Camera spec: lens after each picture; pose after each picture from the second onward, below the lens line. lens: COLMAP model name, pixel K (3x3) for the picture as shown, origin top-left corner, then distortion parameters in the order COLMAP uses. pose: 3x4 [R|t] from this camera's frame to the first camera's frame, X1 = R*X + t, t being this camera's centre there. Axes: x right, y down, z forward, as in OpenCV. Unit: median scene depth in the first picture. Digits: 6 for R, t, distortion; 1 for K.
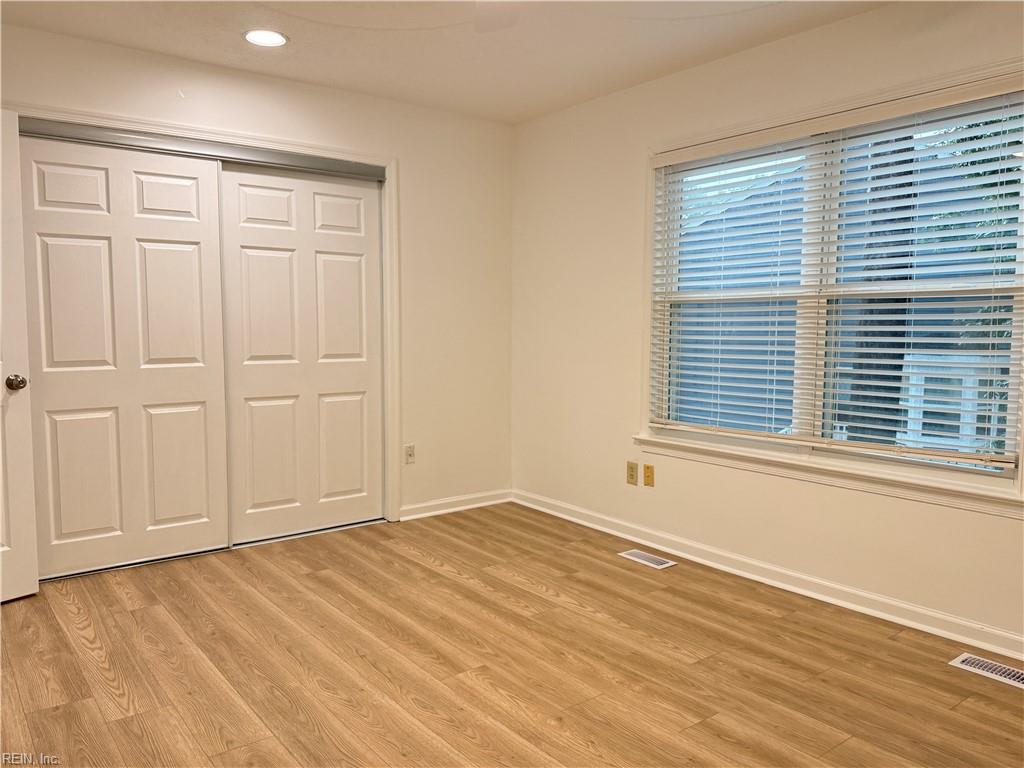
lens RADIAL K [[779.7, 0, 512.0], [0, 779.7, 384.0], [0, 0, 1]] dist [0.097995, -0.165649]
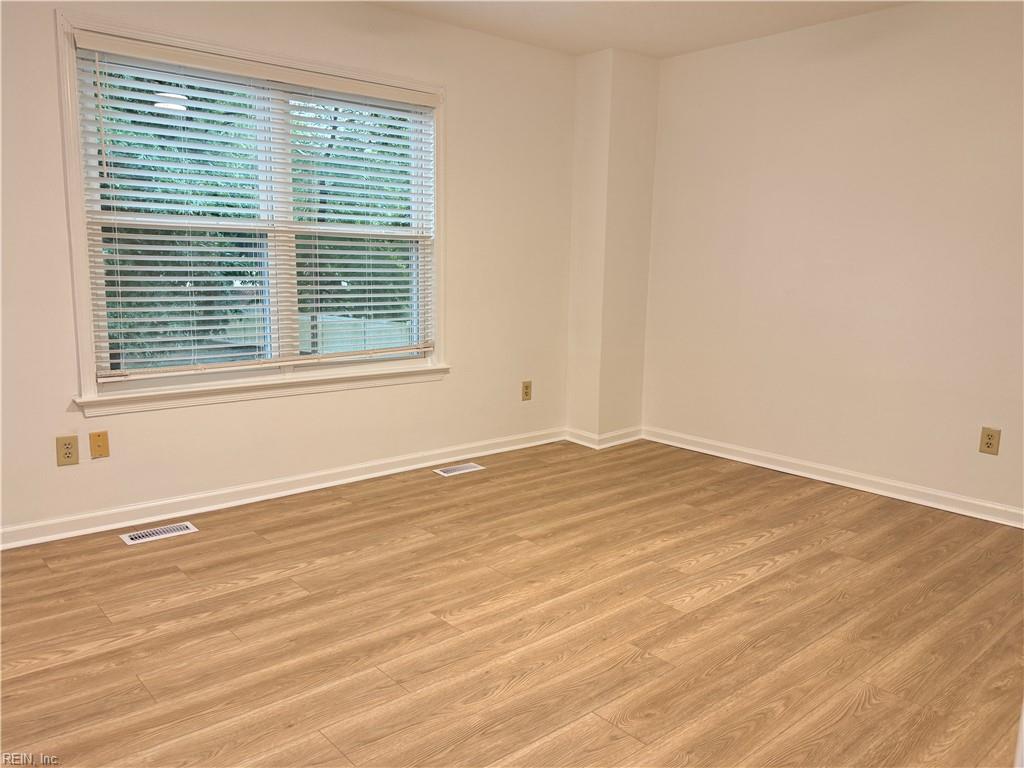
lens RADIAL K [[779.7, 0, 512.0], [0, 779.7, 384.0], [0, 0, 1]] dist [0.097995, -0.165649]
pose [[-0.074602, -0.156473, 0.984861, -0.835146], [0.063833, 0.984838, 0.161305, -0.061375], [-0.995168, 0.074900, -0.063483, 0.824369]]
